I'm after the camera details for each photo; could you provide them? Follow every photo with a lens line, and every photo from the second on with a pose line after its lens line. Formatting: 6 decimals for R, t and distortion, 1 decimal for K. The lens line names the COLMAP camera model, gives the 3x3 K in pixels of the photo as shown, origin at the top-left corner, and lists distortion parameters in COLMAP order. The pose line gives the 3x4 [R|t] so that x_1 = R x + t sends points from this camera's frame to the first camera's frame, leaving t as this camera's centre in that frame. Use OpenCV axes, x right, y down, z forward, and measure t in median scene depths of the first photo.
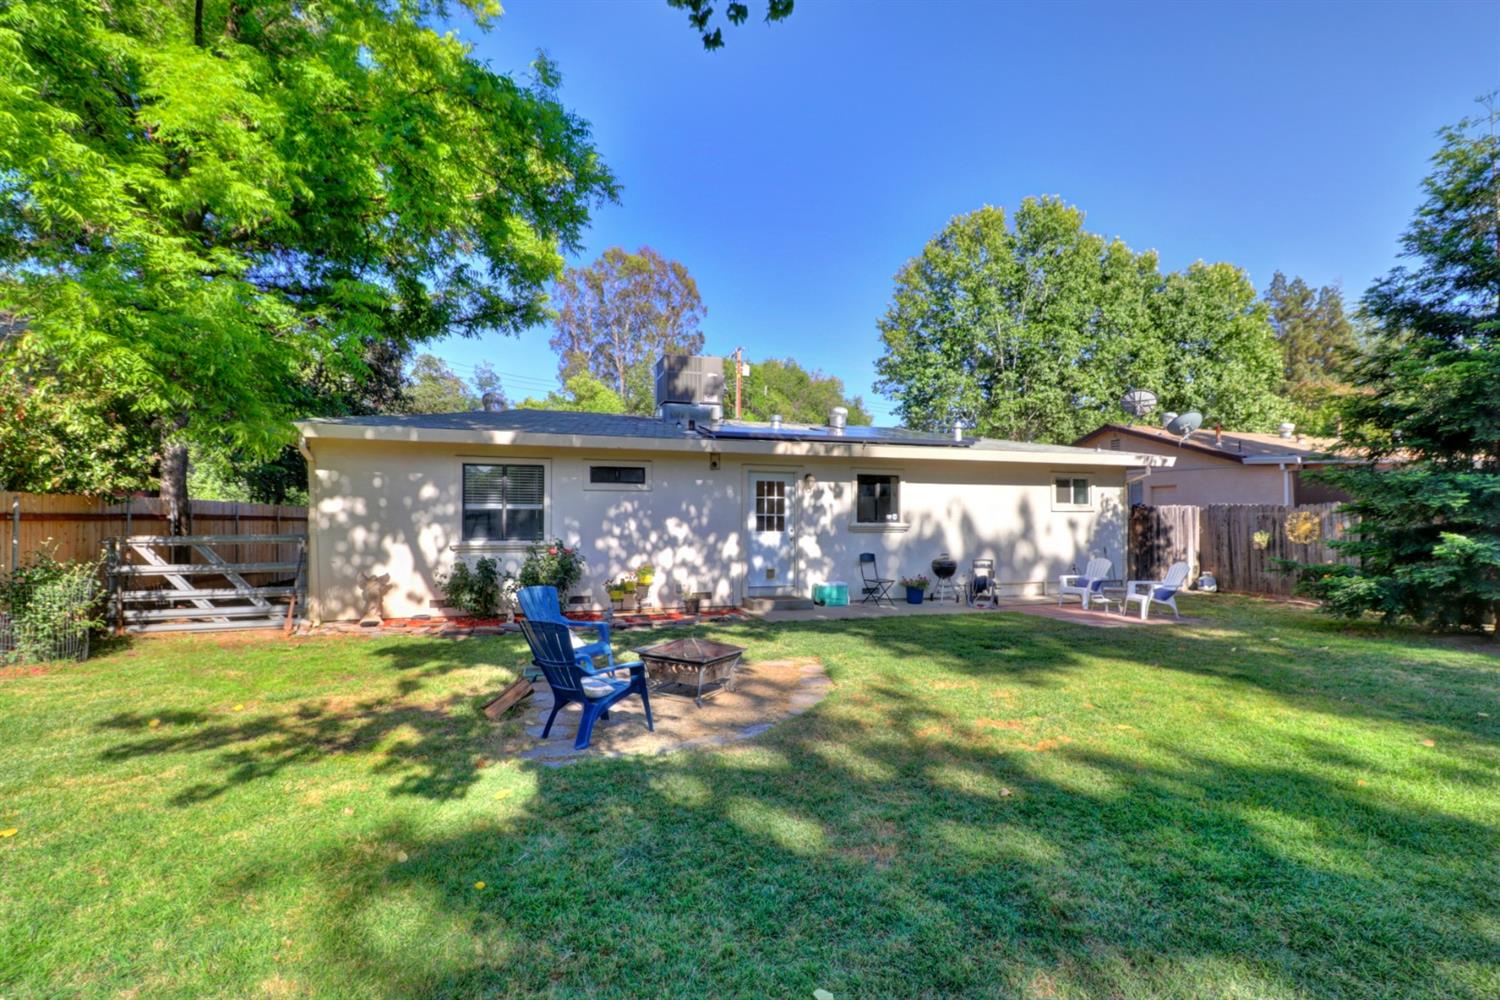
lens RADIAL K [[719.6, 0, 744.1], [0, 719.6, 461.0], [0, 0, 1]] dist [-0.007608, 0.000034]
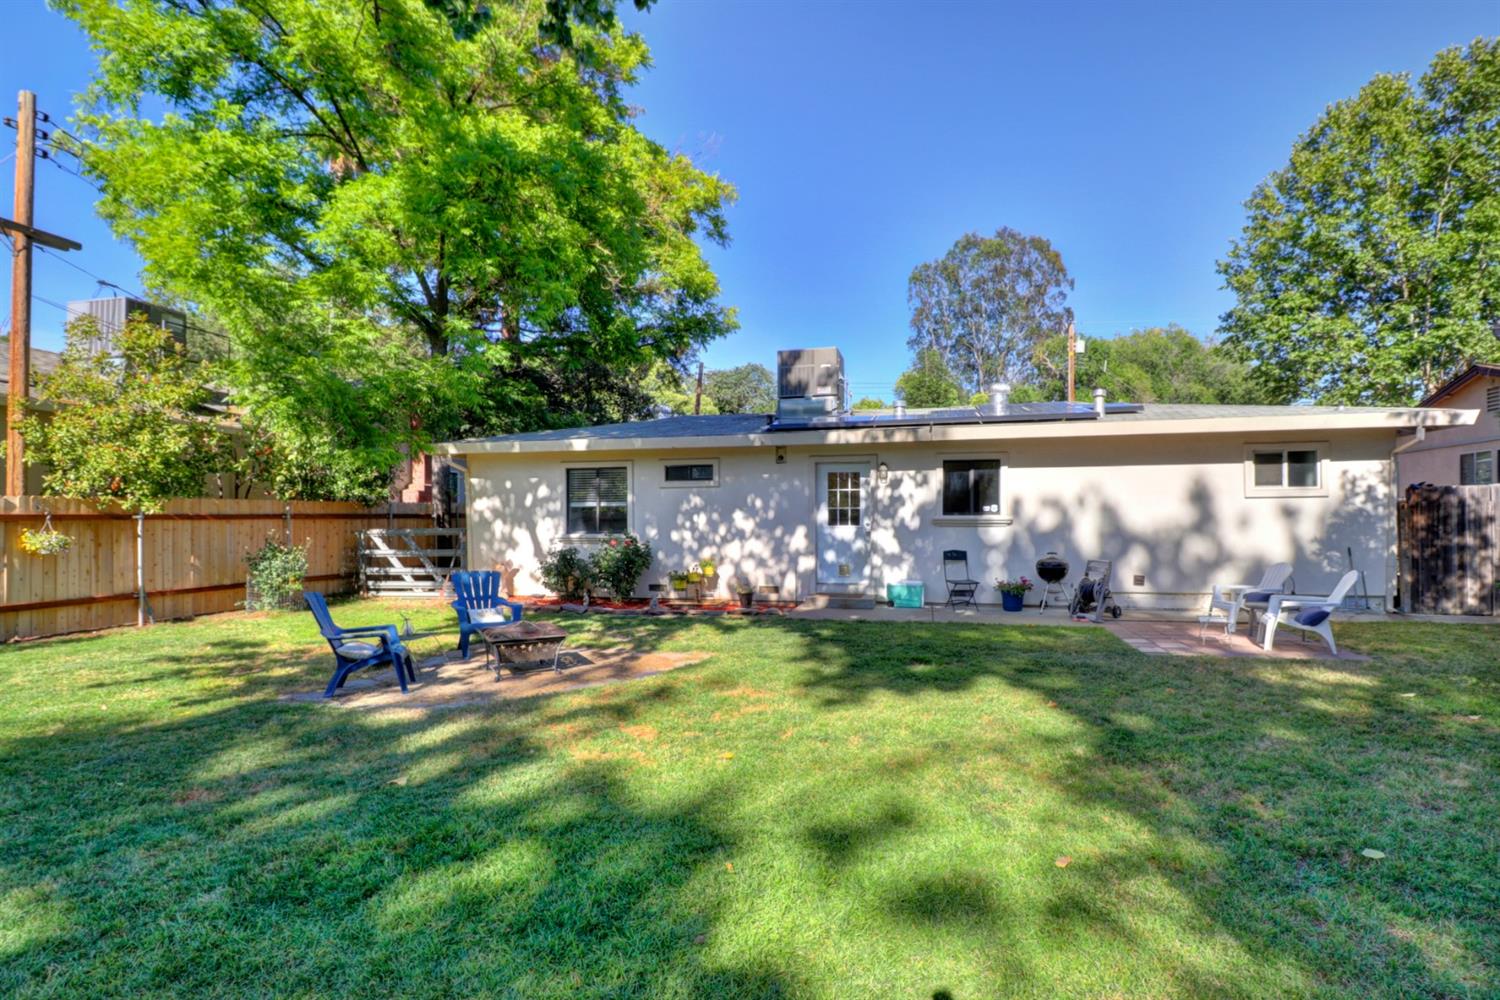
lens RADIAL K [[701.8, 0, 715.6], [0, 701.8, 479.9], [0, 0, 1]] dist [0.020398, -0.013282]
pose [[0.861810, -0.034428, -0.506062, 0.376606], [0.049703, 0.998624, 0.016706, 0.014965], [0.504790, -0.039550, 0.862336, 0.117363]]
